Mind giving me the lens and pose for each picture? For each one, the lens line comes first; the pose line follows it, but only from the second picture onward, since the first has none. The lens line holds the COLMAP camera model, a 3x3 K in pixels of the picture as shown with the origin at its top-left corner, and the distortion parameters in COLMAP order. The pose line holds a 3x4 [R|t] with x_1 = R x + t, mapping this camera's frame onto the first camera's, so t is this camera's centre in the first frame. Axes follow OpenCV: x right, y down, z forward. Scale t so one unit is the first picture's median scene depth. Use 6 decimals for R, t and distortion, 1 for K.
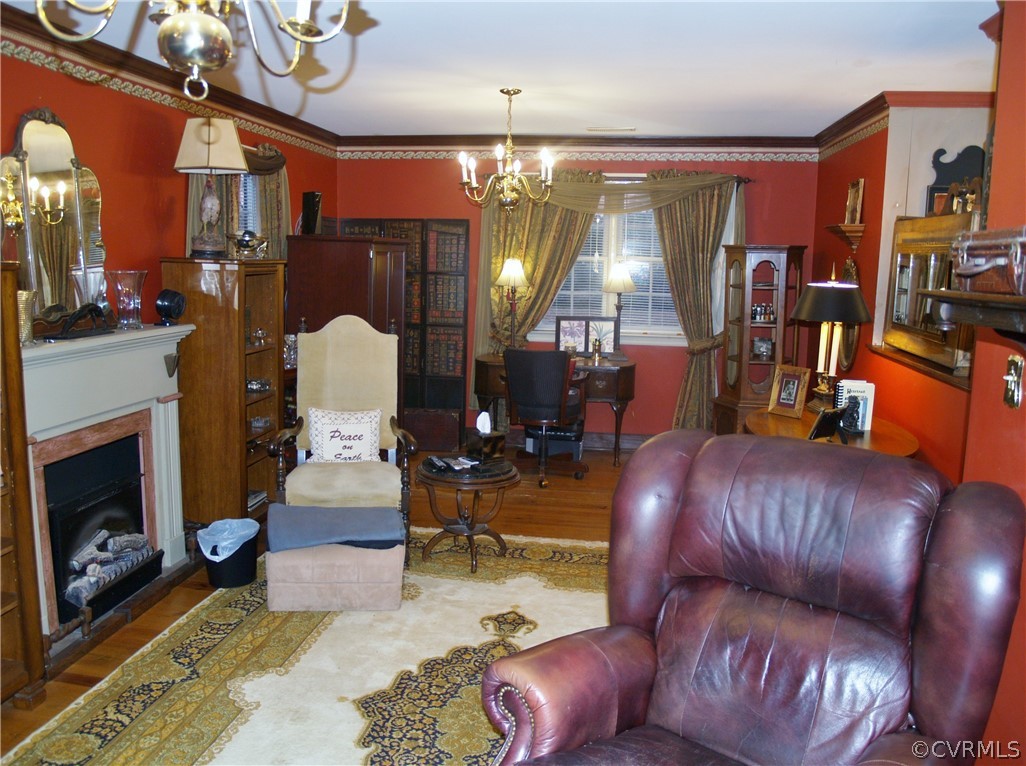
lens RADIAL K [[826.4, 0, 513.0], [0, 826.4, 383.0], [0, 0, 1]] dist [-0.101502, 0.002436]
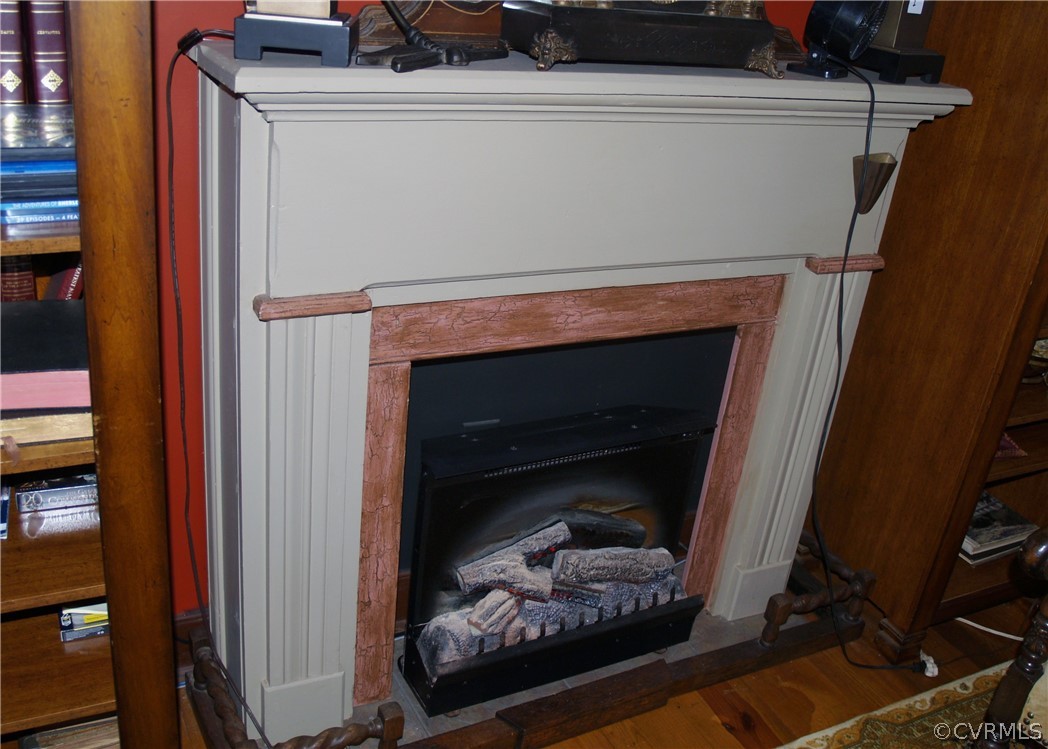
lens RADIAL K [[1087.7, 0, 524.0], [0, 1087.7, 374.5], [0, 0, 1]] dist [-0.011812, -0.011957]
pose [[0.600773, 0.379792, -0.703441, -0.132749], [-0.226394, 0.924746, 0.305925, -0.062237], [0.766693, -0.024537, 0.641545, 0.577258]]
